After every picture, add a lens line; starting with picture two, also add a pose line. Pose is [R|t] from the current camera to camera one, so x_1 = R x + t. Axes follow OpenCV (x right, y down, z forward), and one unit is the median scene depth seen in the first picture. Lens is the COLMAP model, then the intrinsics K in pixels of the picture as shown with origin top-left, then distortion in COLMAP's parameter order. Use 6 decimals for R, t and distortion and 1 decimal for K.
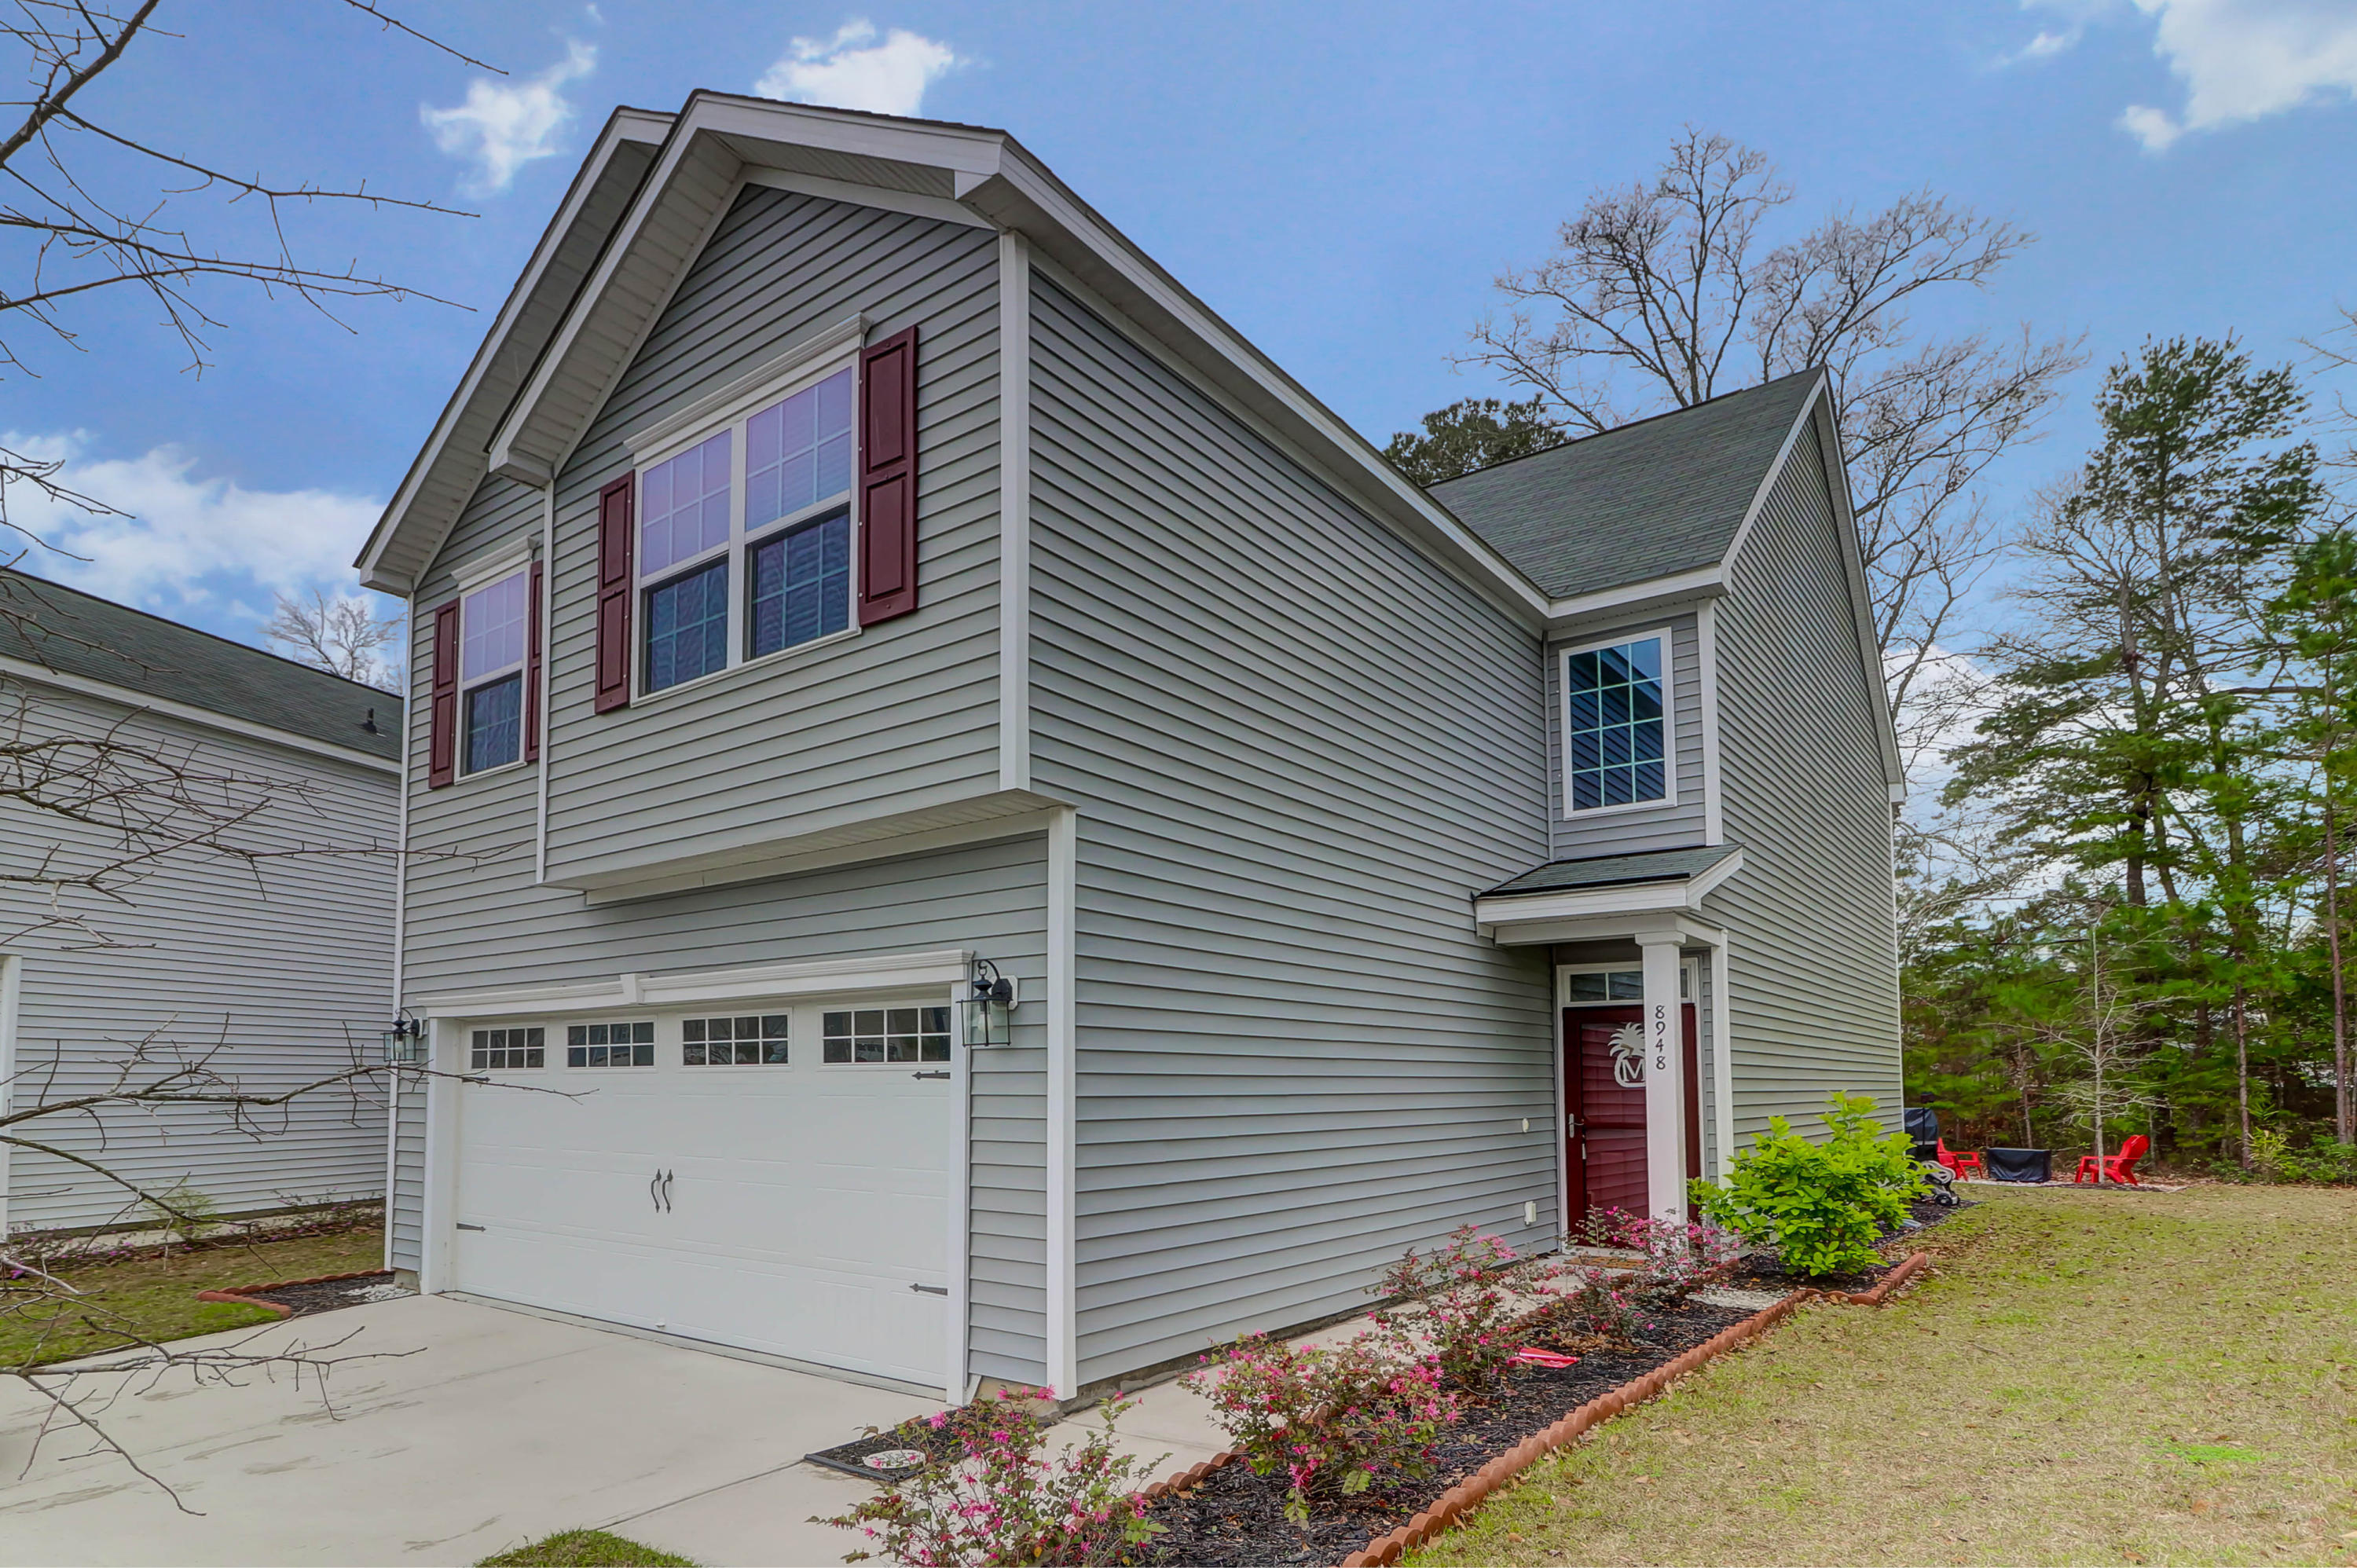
lens RADIAL K [[1283.1, 0, 1183.7], [0, 1283.1, 964.7], [0, 0, 1]] dist [-0.001647, -0.000421]
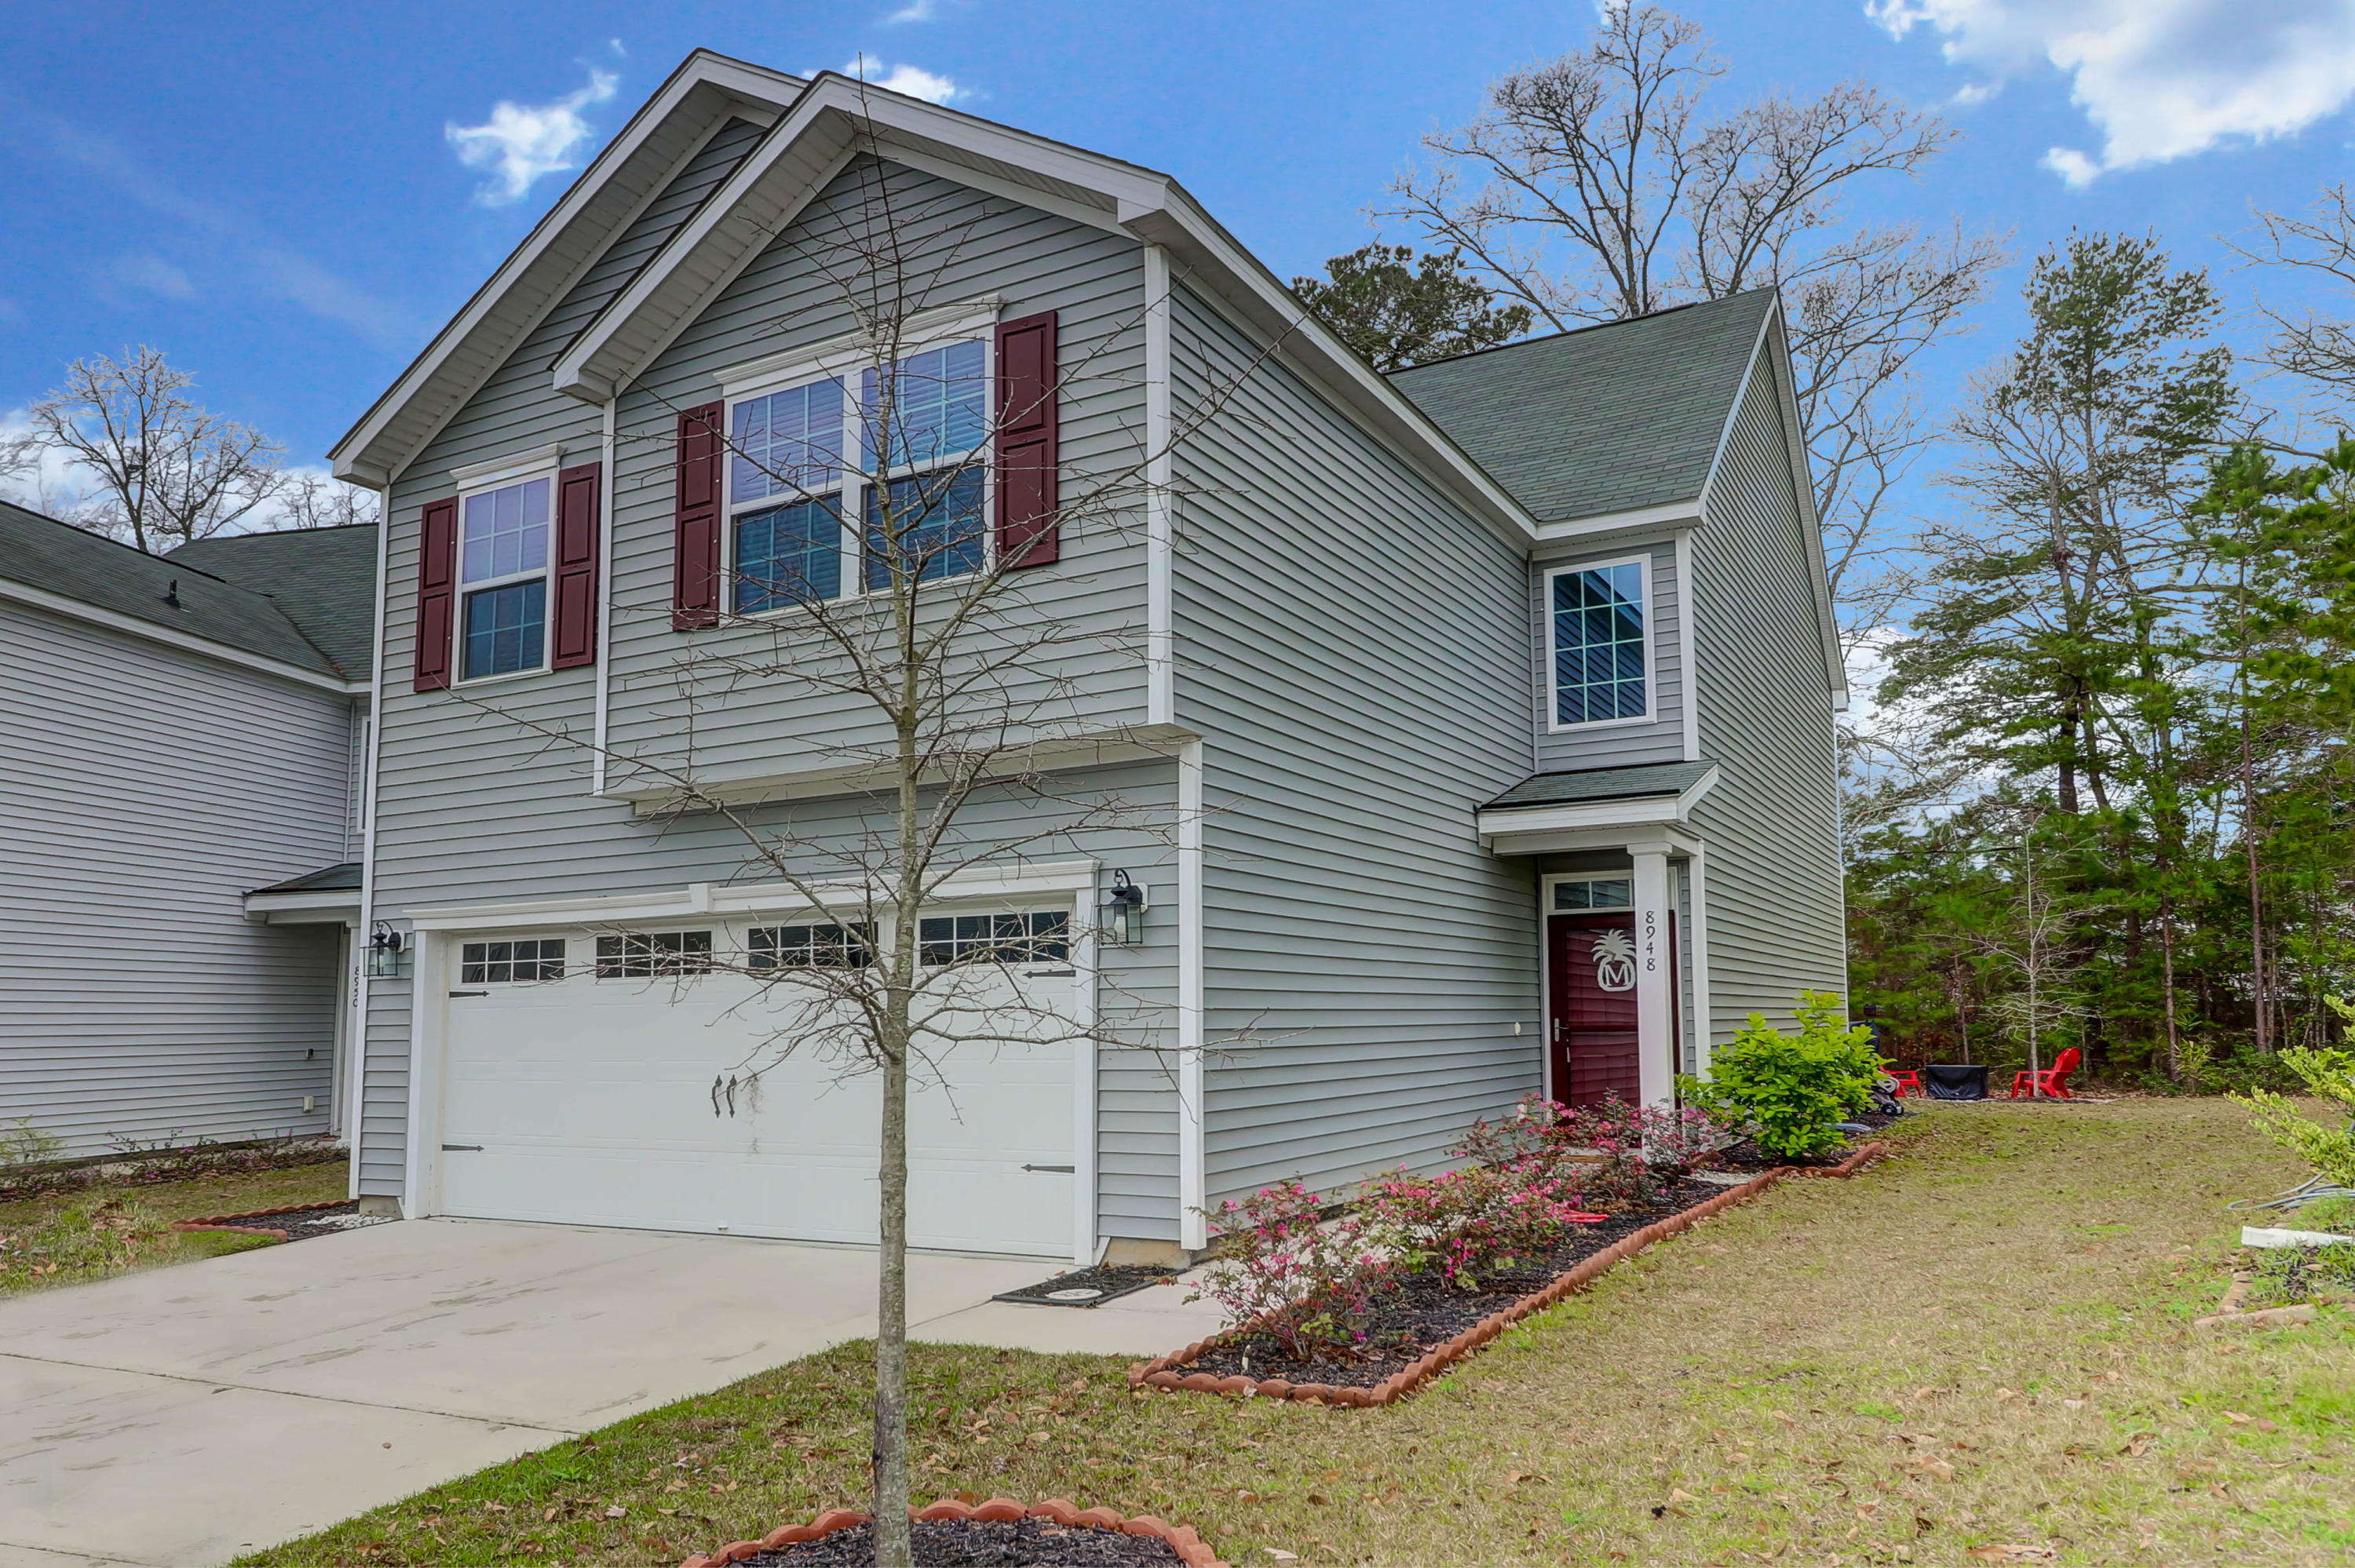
lens RADIAL K [[1579.8, 0, 1175.3], [0, 1579.8, 857.1], [0, 0, 1]] dist [-0.005366, -0.001406]
pose [[0.992747, -0.000475, 0.120220, -0.075324], [0.001926, 0.999927, -0.011947, 0.000681], [-0.120205, 0.012092, 0.992675, -0.109805]]
